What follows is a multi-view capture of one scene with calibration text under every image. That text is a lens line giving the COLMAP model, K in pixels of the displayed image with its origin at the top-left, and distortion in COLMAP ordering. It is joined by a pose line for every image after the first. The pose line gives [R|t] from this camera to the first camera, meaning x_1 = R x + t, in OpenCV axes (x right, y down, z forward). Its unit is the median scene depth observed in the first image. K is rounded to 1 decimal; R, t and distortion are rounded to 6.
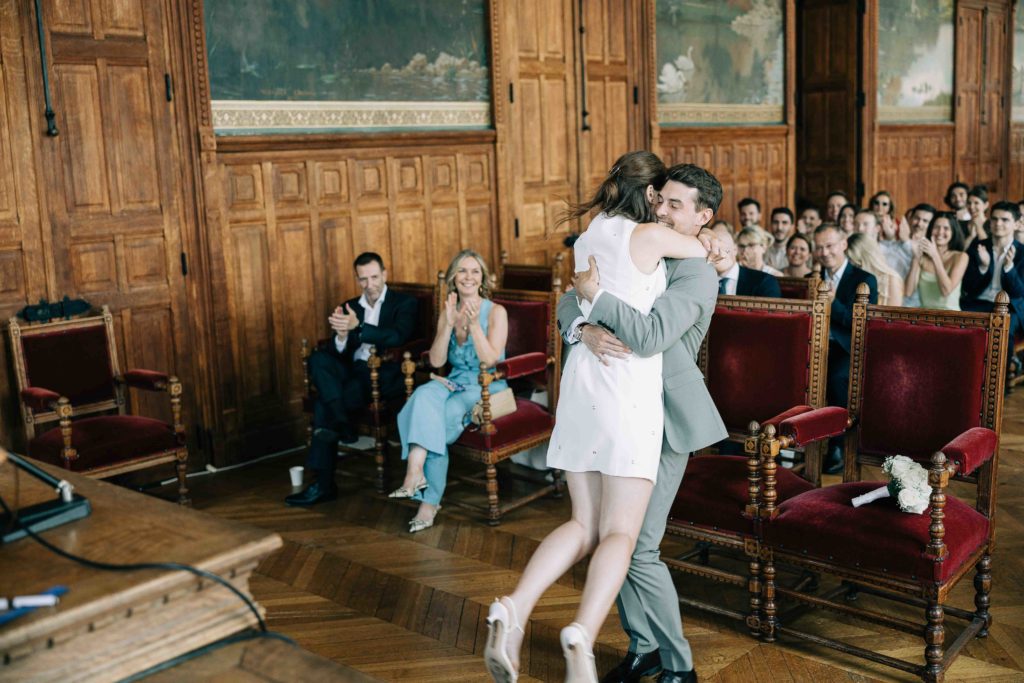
lens RADIAL K [[1122.2, 0, 513.8], [0, 1122.2, 324.3], [0, 0, 1]] dist [-0.003403, 0.004110]
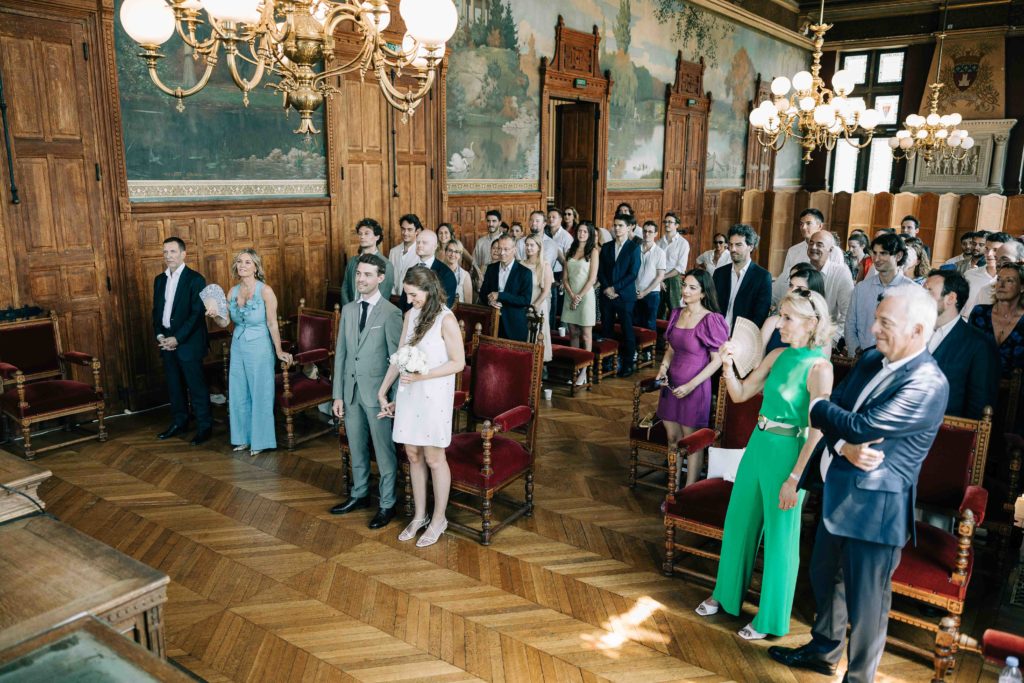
lens RADIAL K [[798.9, 0, 512.0], [0, 798.9, 341.5], [0, 0, 1]] dist [0.002635, -0.001614]
pose [[0.993160, 0.025774, 0.113881, 0.114520], [-0.032137, 0.998002, 0.054396, -0.041208], [-0.112252, -0.057683, 0.992004, -0.148987]]
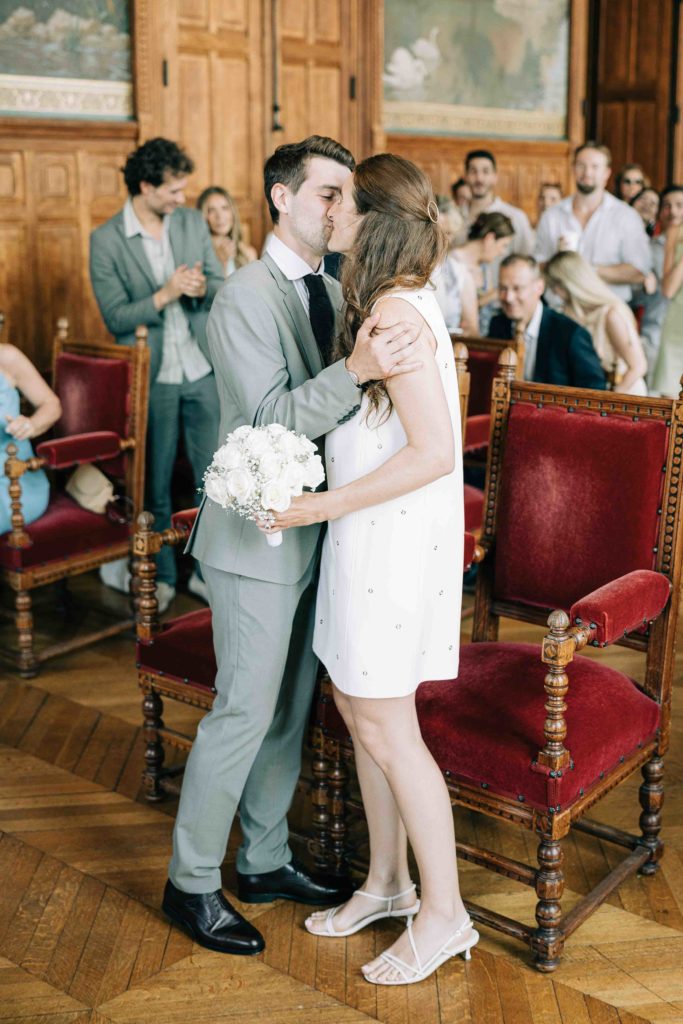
lens RADIAL K [[1378.0, 0, 394.3], [0, 1378.0, 437.2], [0, 0, 1]] dist [-0.018527, -0.024119]
pose [[0.997377, 0.034342, 0.063708, 0.099900], [-0.036457, 0.998812, 0.032333, -0.003936], [-0.062522, -0.034571, 0.997445, 0.092268]]
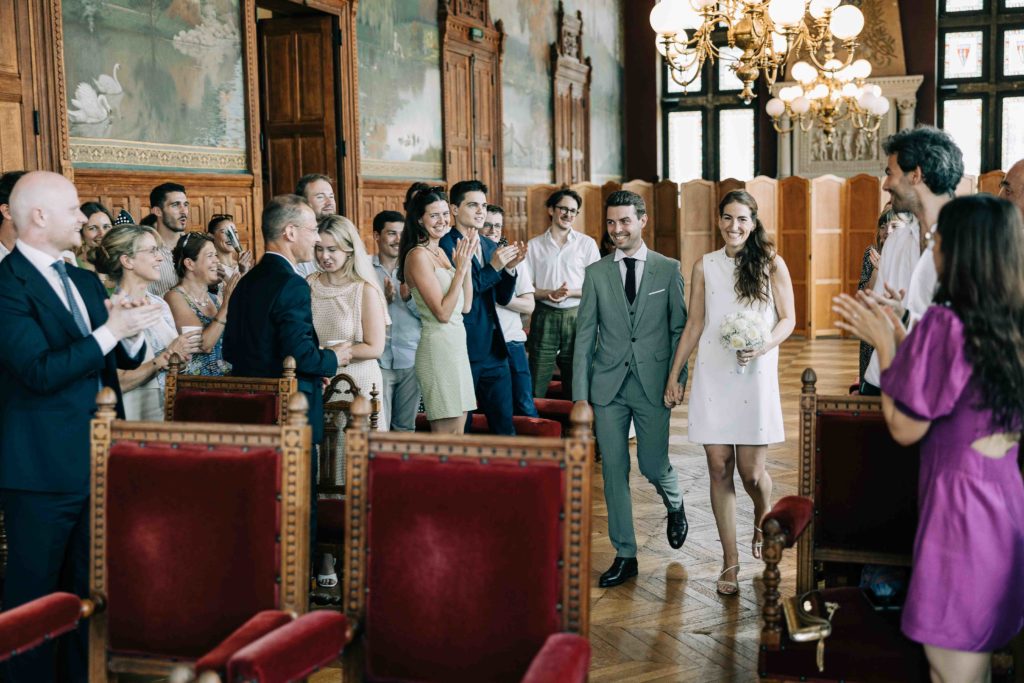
lens RADIAL K [[1256.2, 0, 513.3], [0, 1256.2, 330.6], [0, 0, 1]] dist [-0.003209, -0.015928]
pose [[0.908027, -0.022106, 0.418327, 0.055064], [0.049663, 0.997245, -0.055100, -0.015666], [-0.415956, 0.070807, 0.906624, 0.186690]]
